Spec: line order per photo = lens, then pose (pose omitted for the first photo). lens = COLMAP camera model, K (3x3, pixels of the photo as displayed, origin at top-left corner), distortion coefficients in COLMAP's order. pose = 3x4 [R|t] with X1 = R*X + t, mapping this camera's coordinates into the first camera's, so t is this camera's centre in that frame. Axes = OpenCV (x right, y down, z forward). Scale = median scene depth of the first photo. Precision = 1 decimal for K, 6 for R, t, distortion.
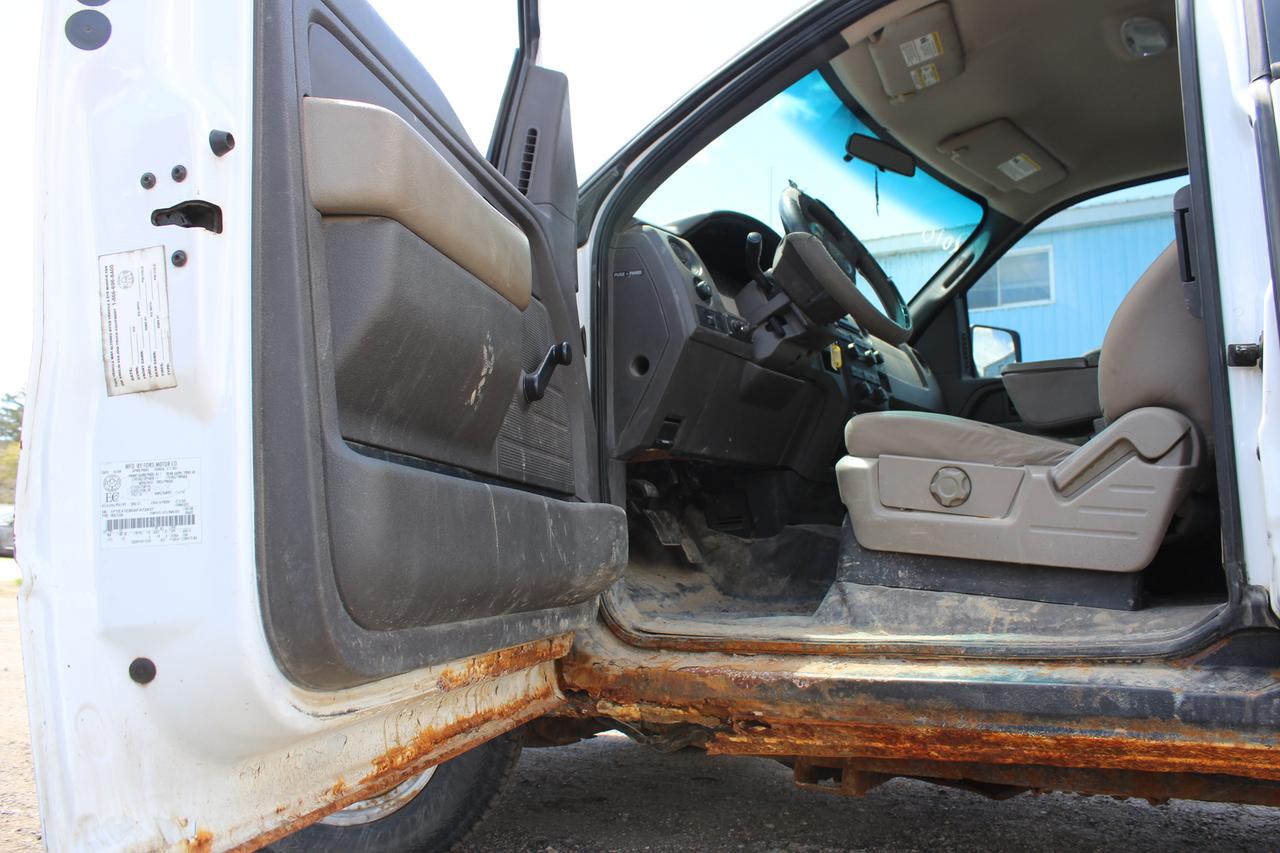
lens RADIAL K [[1076.2, 0, 623.5], [0, 1076.2, 413.5], [0, 0, 1]] dist [-0.169043, 0.138103]
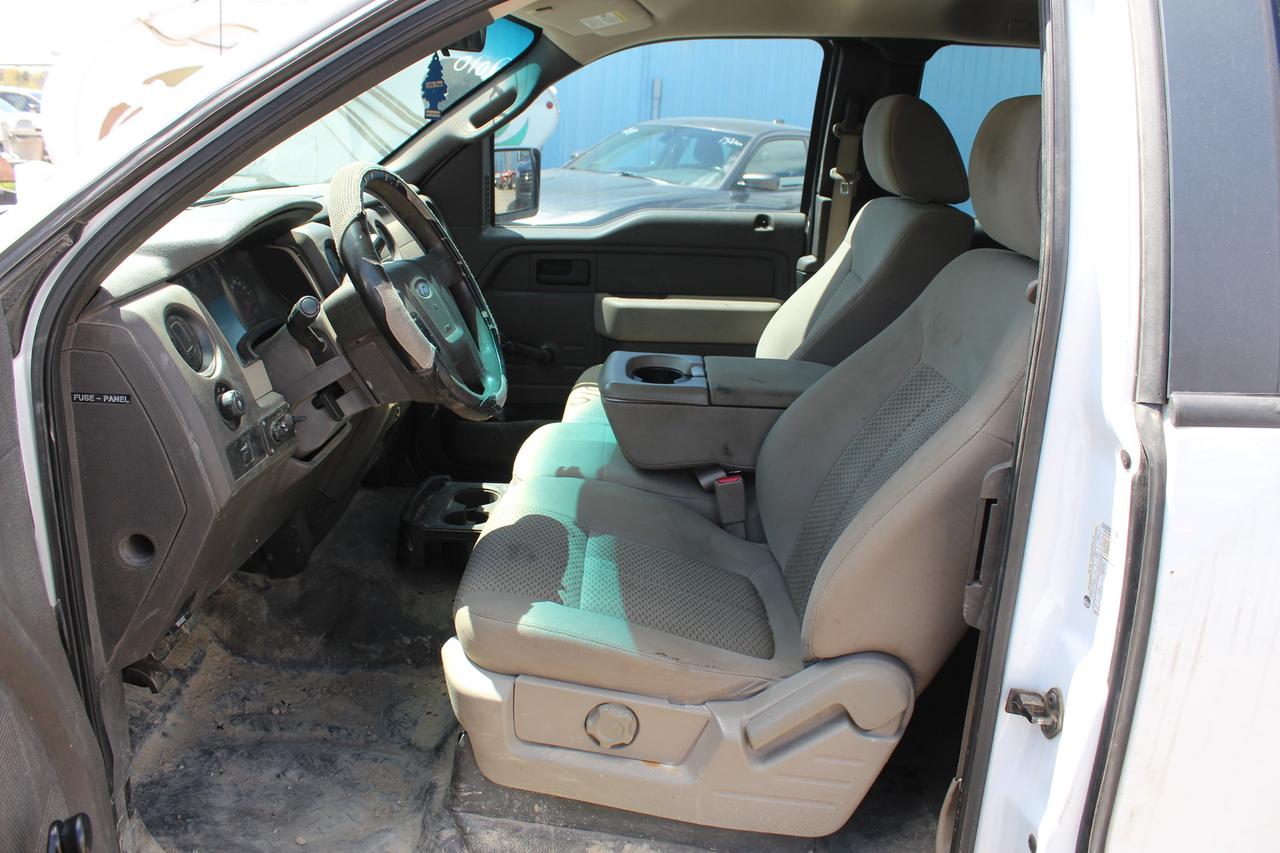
lens RADIAL K [[1076.2, 0, 623.5], [0, 1076.2, 413.5], [0, 0, 1]] dist [-0.169043, 0.138103]
pose [[0.839750, -0.119388, 0.529685, -0.053974], [-0.122372, 0.908816, 0.398847, -0.362194], [-0.529004, -0.399751, 0.748568, 0.412328]]
